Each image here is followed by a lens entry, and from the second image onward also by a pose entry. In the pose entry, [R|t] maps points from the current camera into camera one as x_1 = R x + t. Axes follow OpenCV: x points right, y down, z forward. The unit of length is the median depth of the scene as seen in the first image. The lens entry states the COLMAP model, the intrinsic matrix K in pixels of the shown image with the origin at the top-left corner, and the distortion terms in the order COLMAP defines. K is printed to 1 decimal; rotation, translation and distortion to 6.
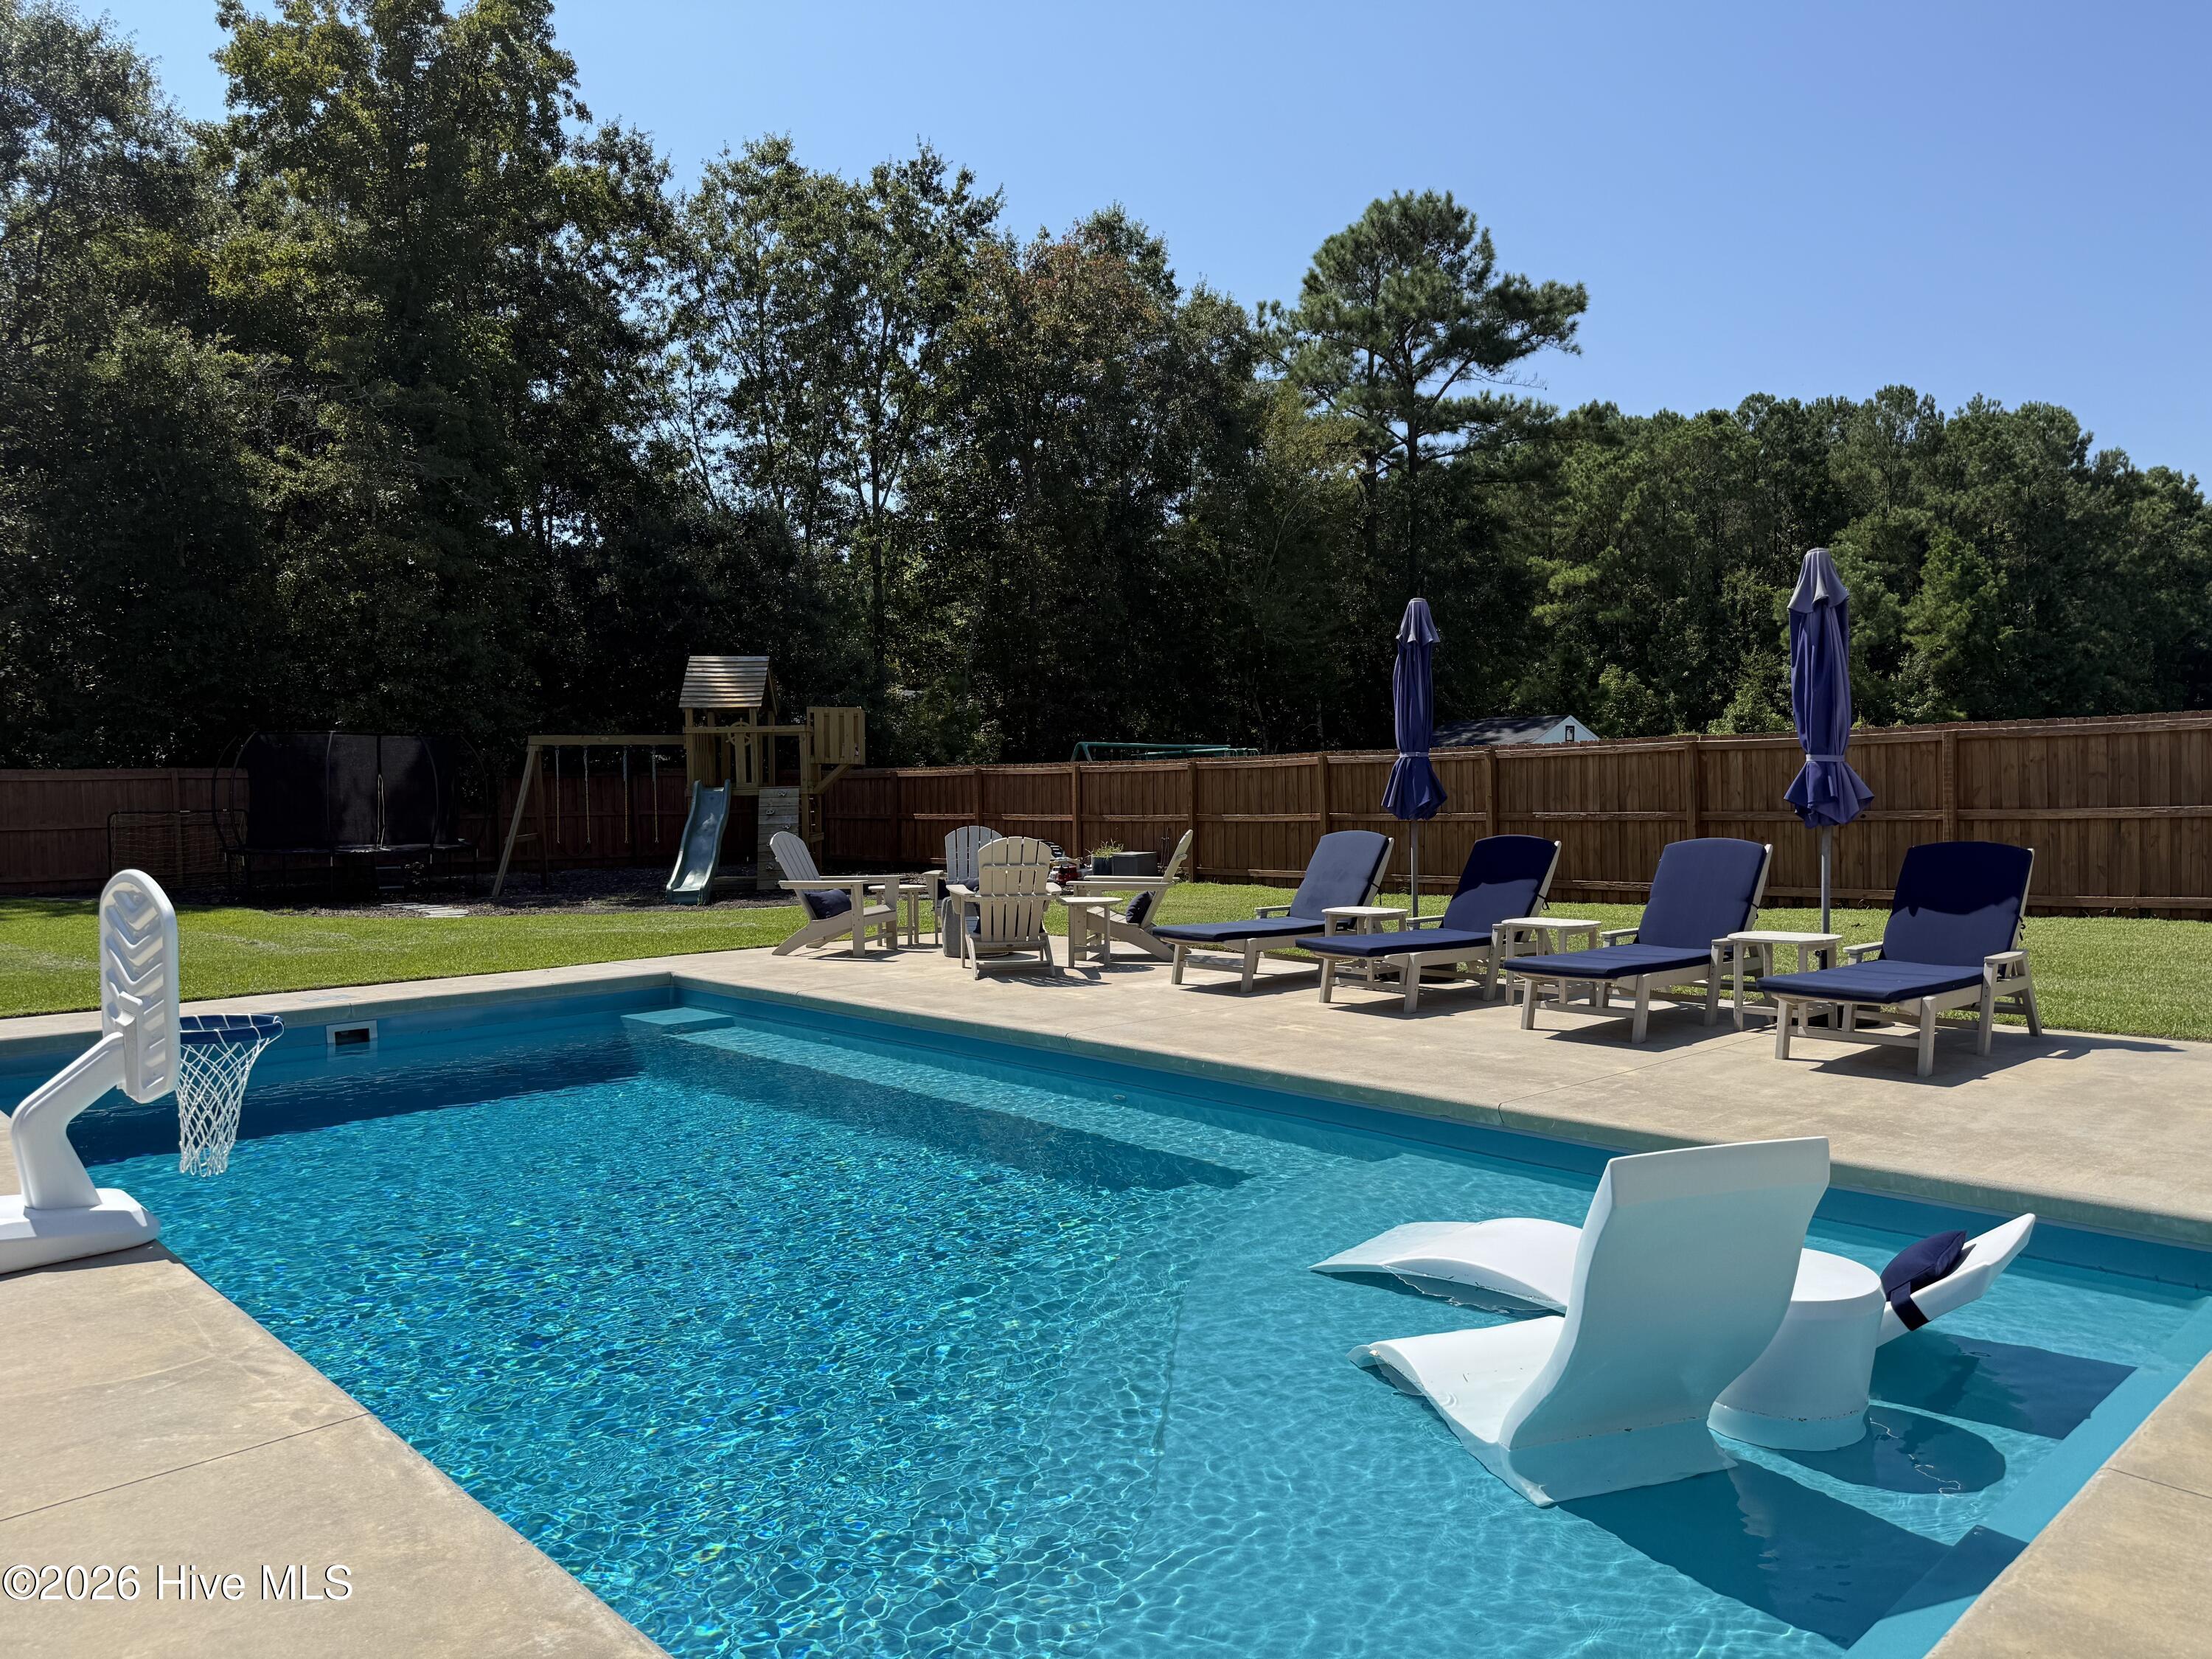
lens RADIAL K [[1558.1, 0, 1107.2], [0, 1558.1, 795.9], [0, 0, 1]] dist [0.145158, -0.215178]
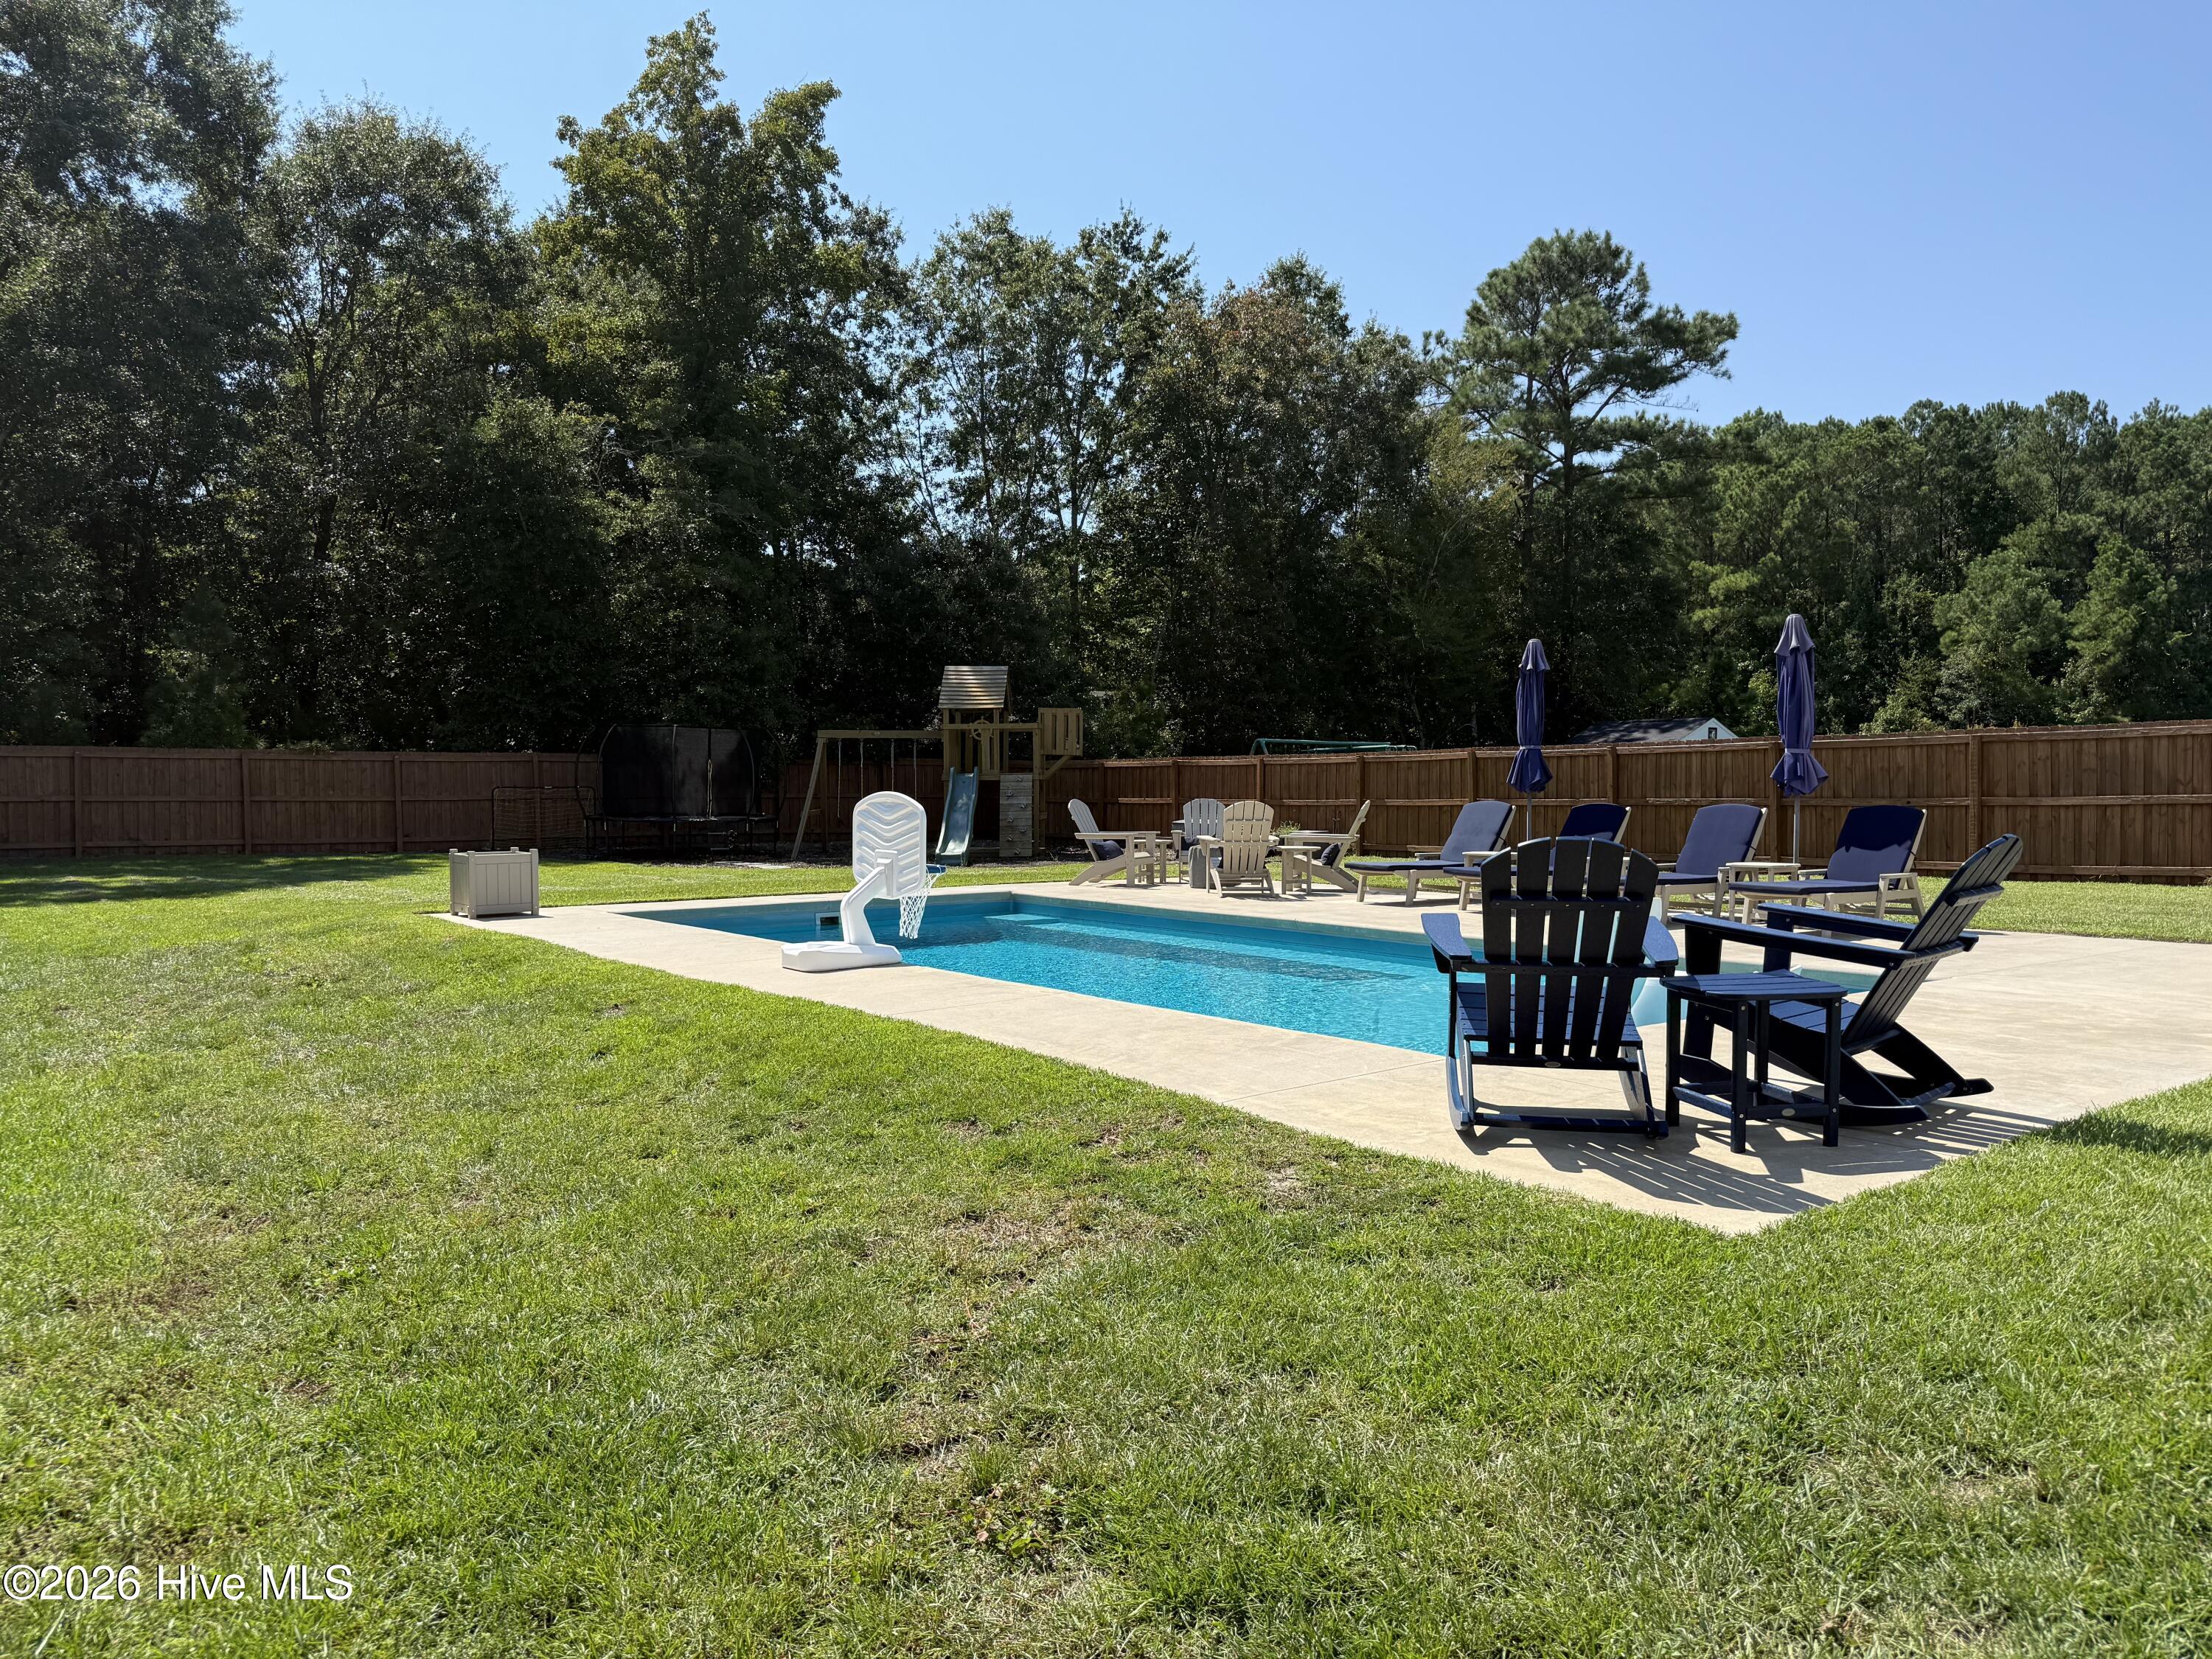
lens RADIAL K [[1552.6, 0, 1094.1], [0, 1552.6, 823.5], [0, 0, 1]] dist [0.142954, -0.212794]
pose [[0.994454, 0.015124, -0.104077, -0.013294], [-0.013112, 0.999714, 0.019993, 0.005052], [0.104350, -0.018518, 0.994368, -0.121739]]
